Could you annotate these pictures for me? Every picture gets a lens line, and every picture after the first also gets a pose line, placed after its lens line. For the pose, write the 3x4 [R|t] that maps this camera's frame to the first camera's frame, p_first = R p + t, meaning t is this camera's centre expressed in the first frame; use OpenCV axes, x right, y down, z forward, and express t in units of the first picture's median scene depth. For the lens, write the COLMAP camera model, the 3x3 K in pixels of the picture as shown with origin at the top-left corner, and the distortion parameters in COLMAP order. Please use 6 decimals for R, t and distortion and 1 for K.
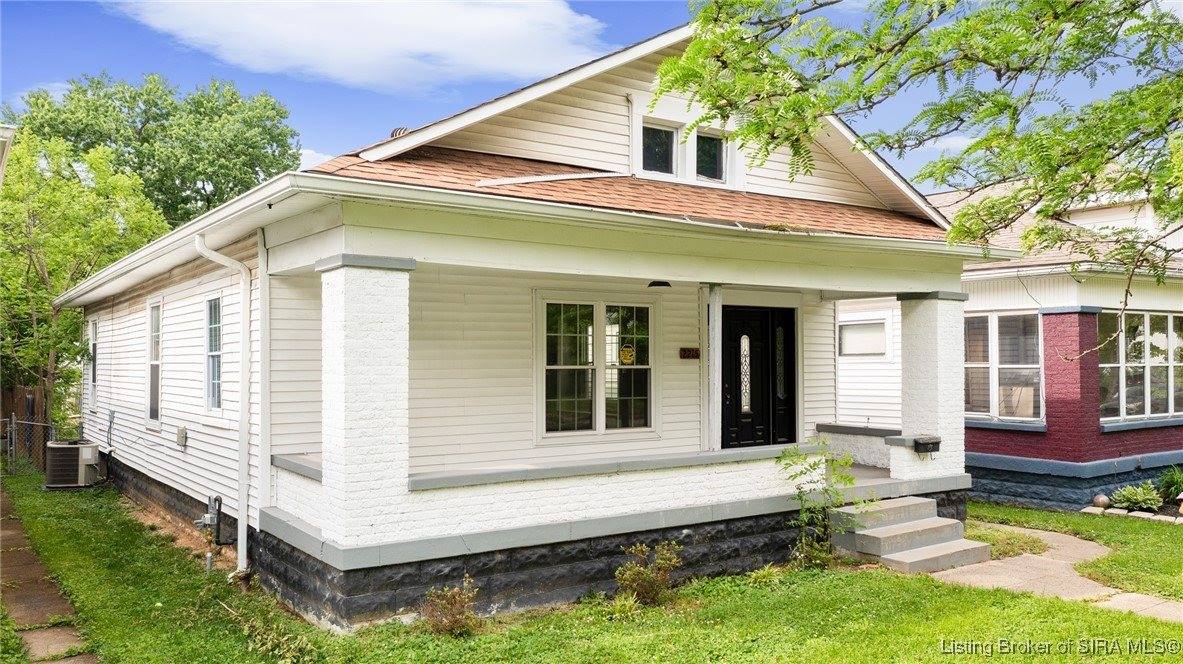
lens RADIAL K [[953.2, 0, 594.4], [0, 953.2, 348.3], [0, 0, 1]] dist [-0.004207, -0.000439]
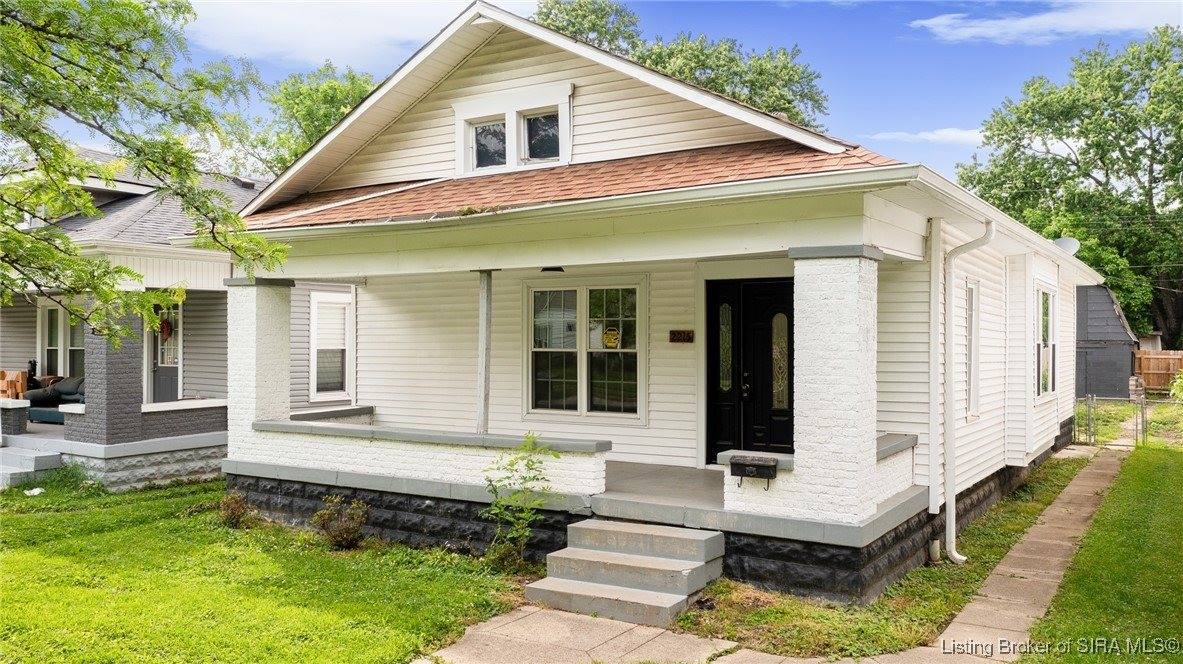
lens RADIAL K [[944.7, 0, 591.5], [0, 944.7, 332.0], [0, 0, 1]] dist [-0.002221, 0.000307]
pose [[0.389523, -0.000346, -0.921017, 0.981524], [0.013838, 0.999889, 0.005477, -0.005491], [0.920913, -0.014878, 0.389485, 0.632902]]
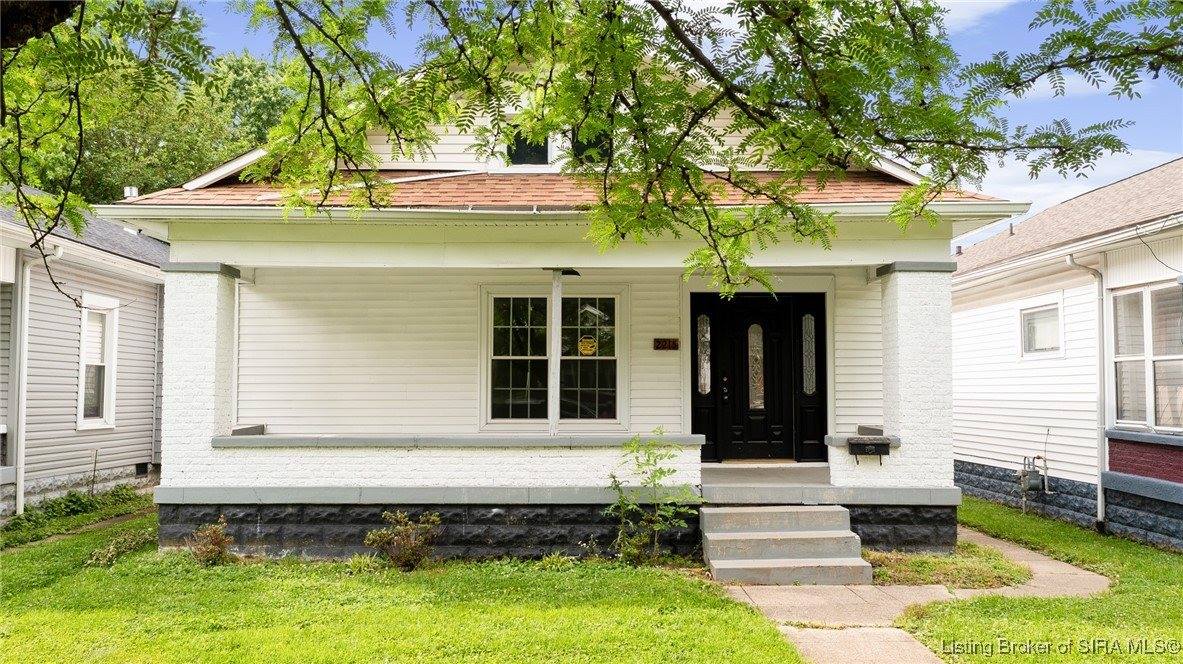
lens RADIAL K [[984.9, 0, 560.4], [0, 984.9, 331.9], [0, 0, 1]] dist [-0.003050, -0.000762]
pose [[0.814993, -0.026602, -0.578860, 0.648812], [0.003751, 0.999167, -0.040636, 0.036312], [0.579459, 0.030947, 0.814414, 0.142590]]
